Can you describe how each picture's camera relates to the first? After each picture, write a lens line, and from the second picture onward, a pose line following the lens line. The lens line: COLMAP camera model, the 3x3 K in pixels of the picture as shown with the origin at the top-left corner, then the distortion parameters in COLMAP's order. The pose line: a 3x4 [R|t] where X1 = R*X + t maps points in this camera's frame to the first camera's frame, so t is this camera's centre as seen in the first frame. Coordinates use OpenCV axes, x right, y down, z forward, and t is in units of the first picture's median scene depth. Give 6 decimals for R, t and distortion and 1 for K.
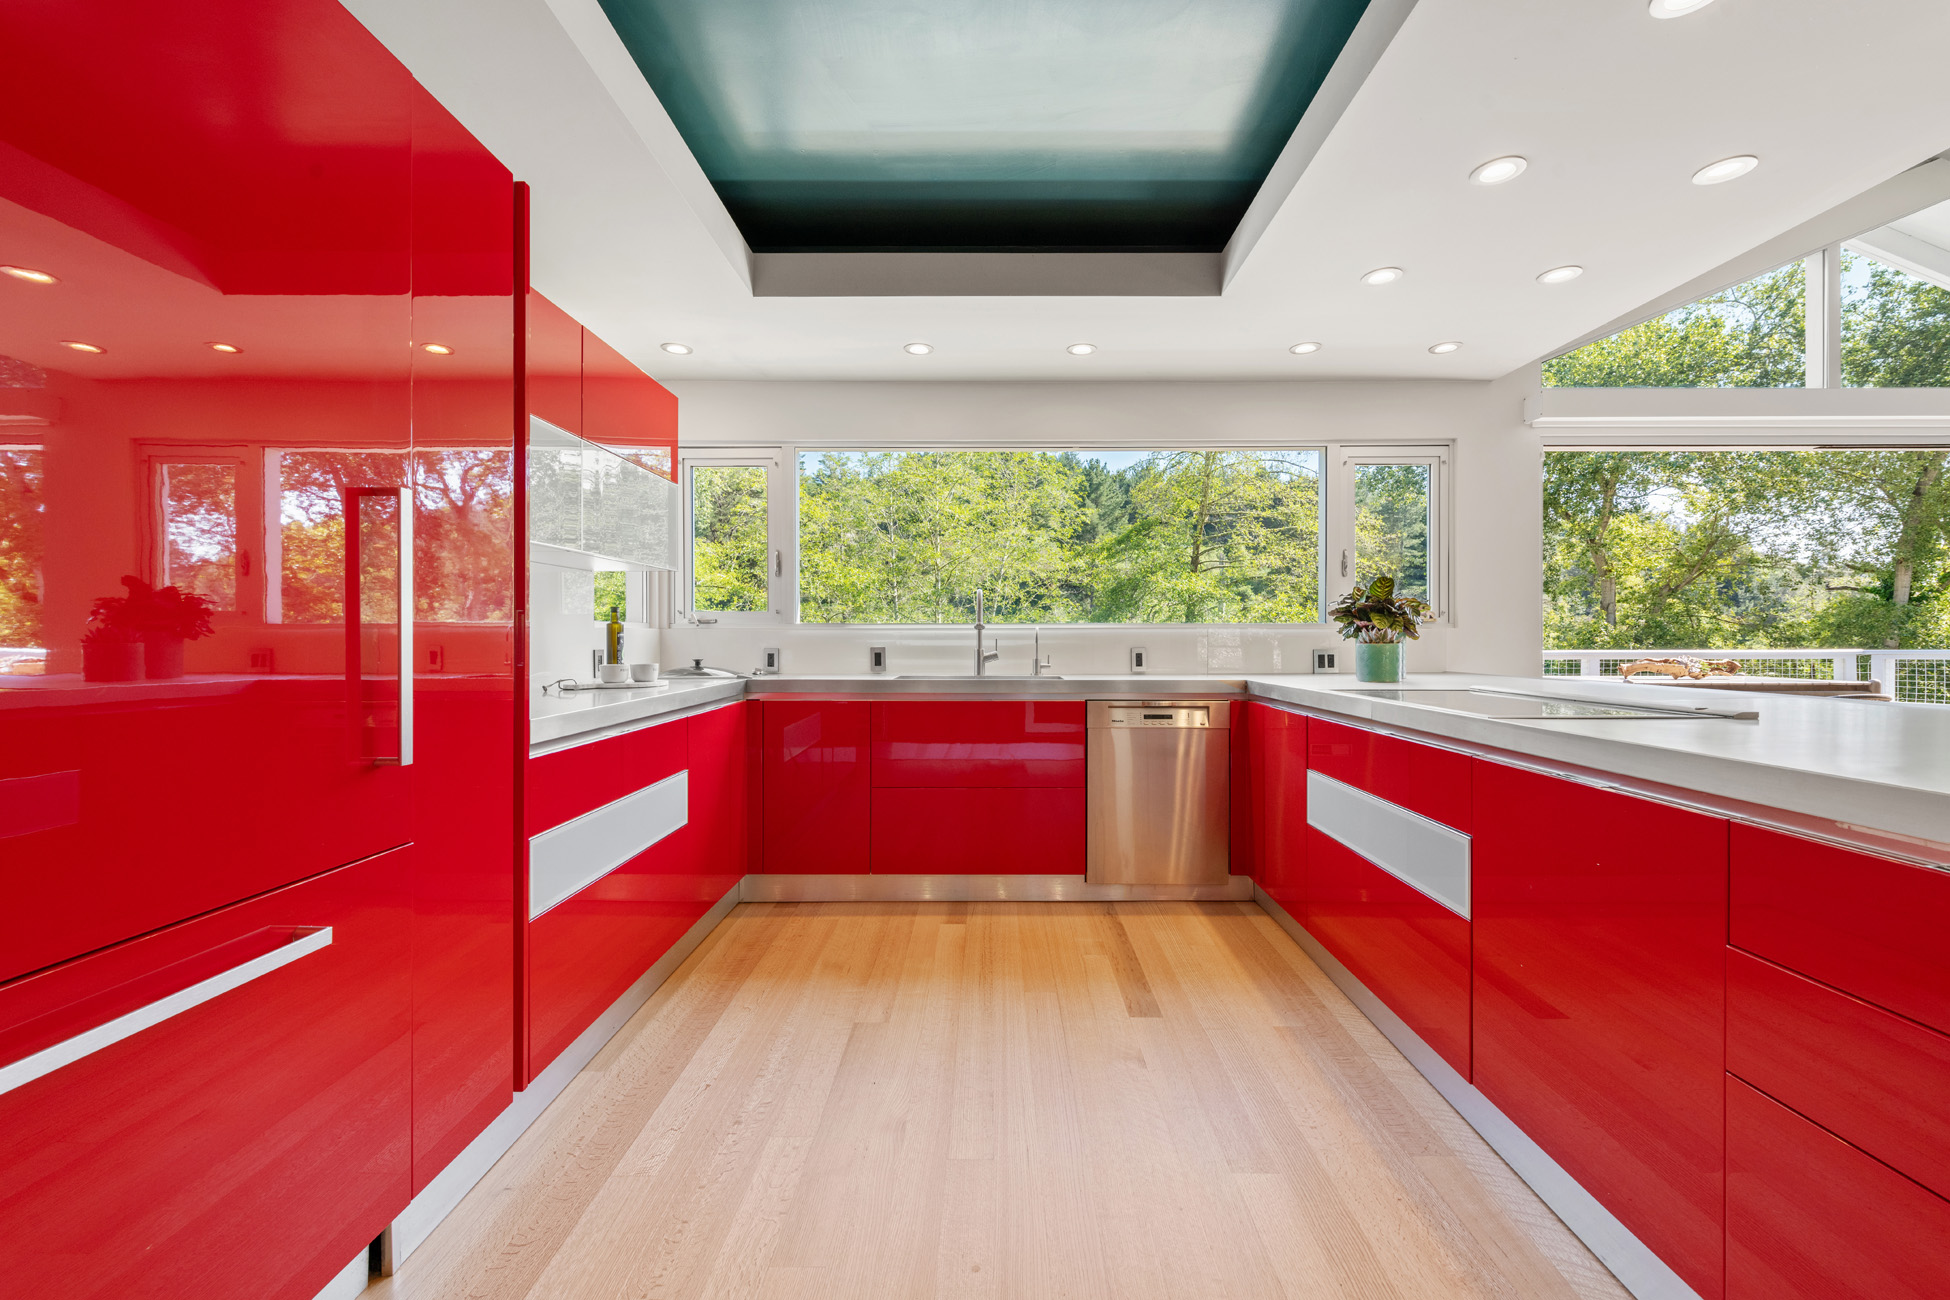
lens RADIAL K [[779.9, 0, 982.8], [0, 779.9, 643.2], [0, 0, 1]] dist [0.009246, -0.001764]
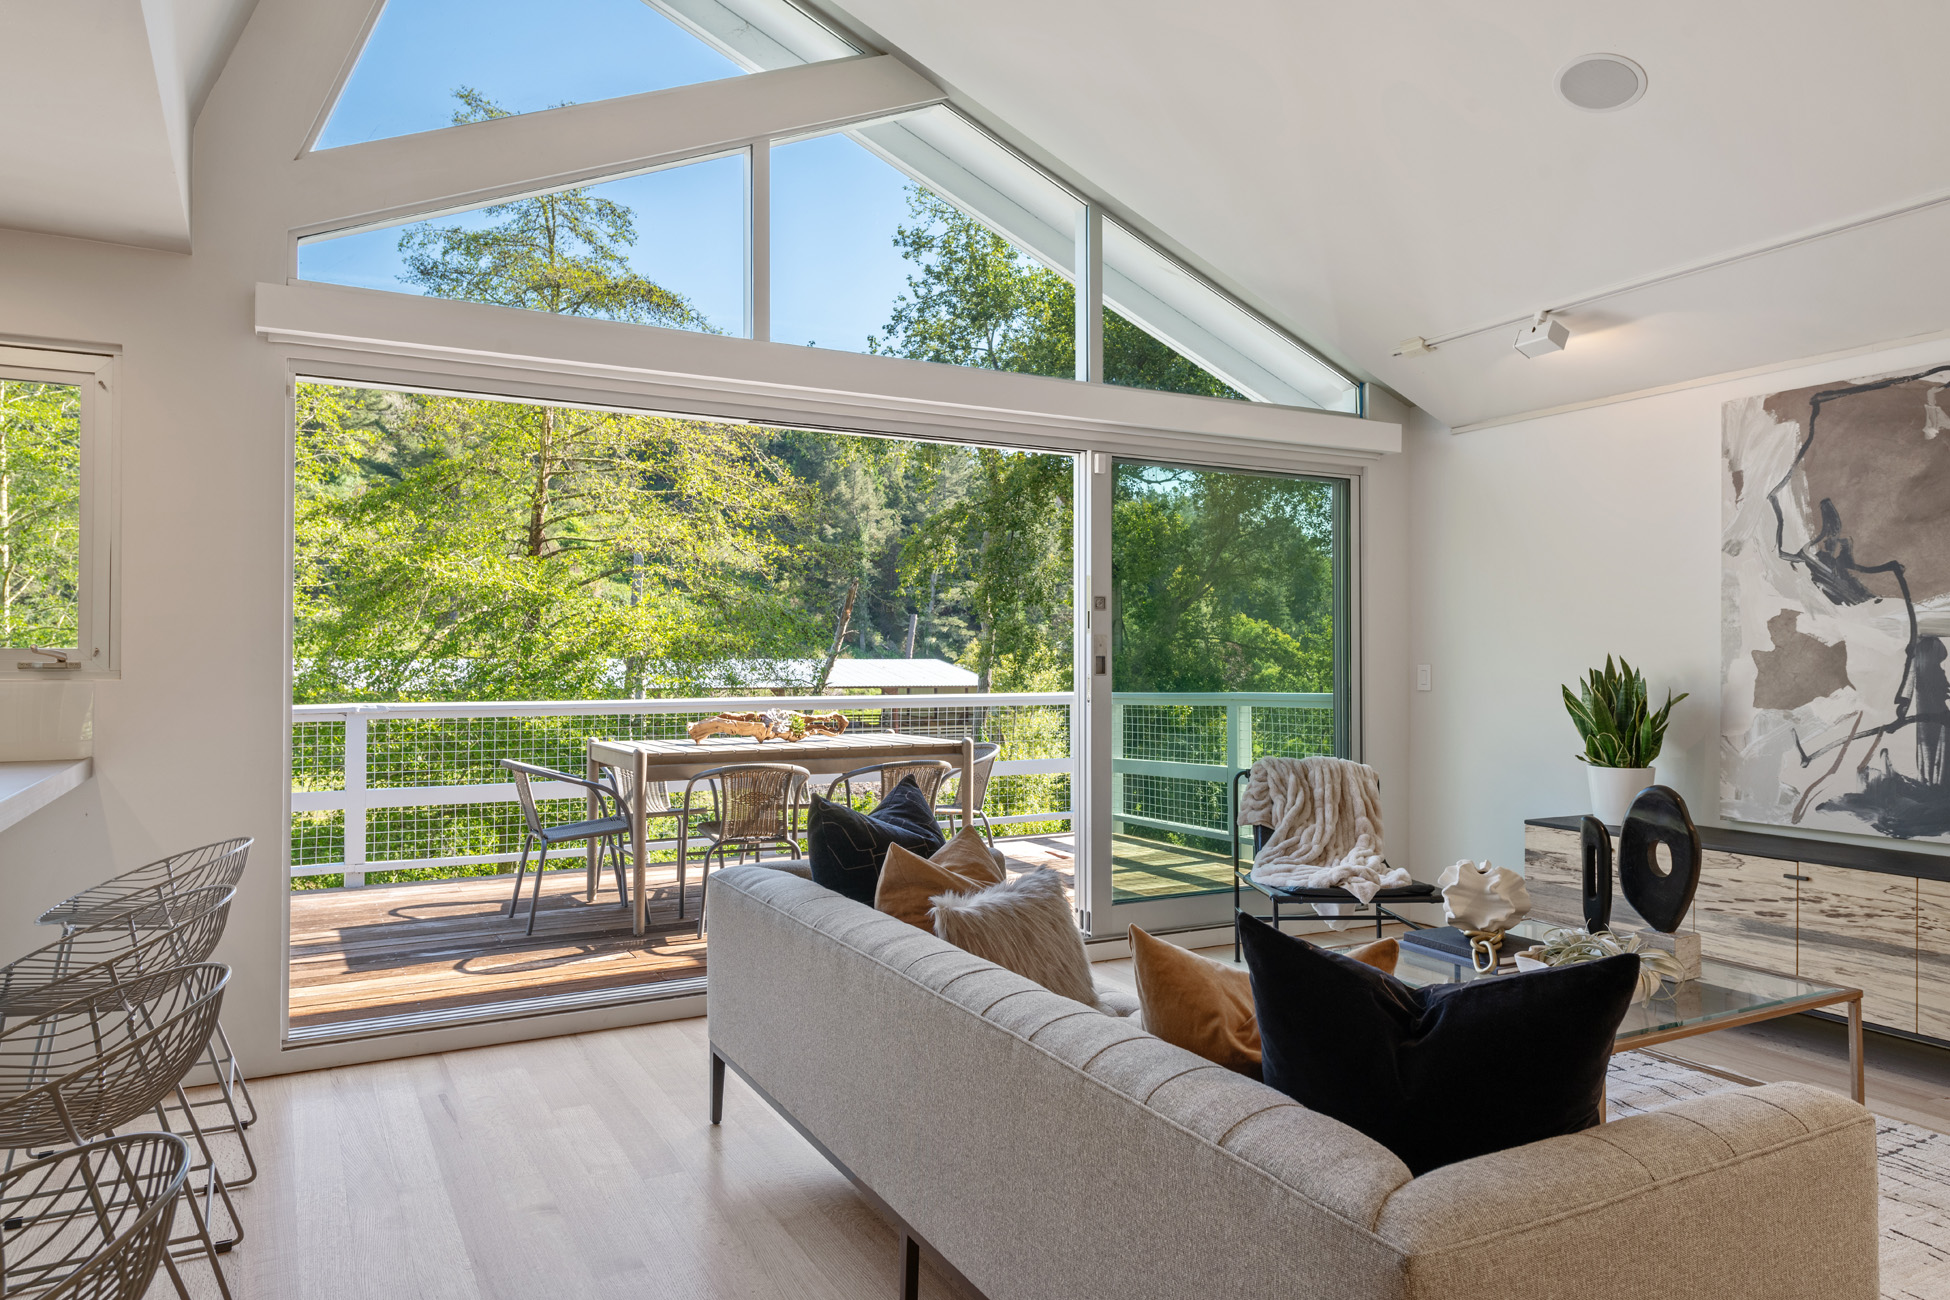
lens RADIAL K [[1285.3, 0, 986.2], [0, 1285.3, 639.1], [0, 0, 1]] dist [0.008160, -0.003517]
pose [[0.870850, 0.009787, 0.491451, 0.793625], [0.002326, 0.999709, -0.024030, -0.027517], [-0.491543, 0.022070, 0.870573, -0.125699]]
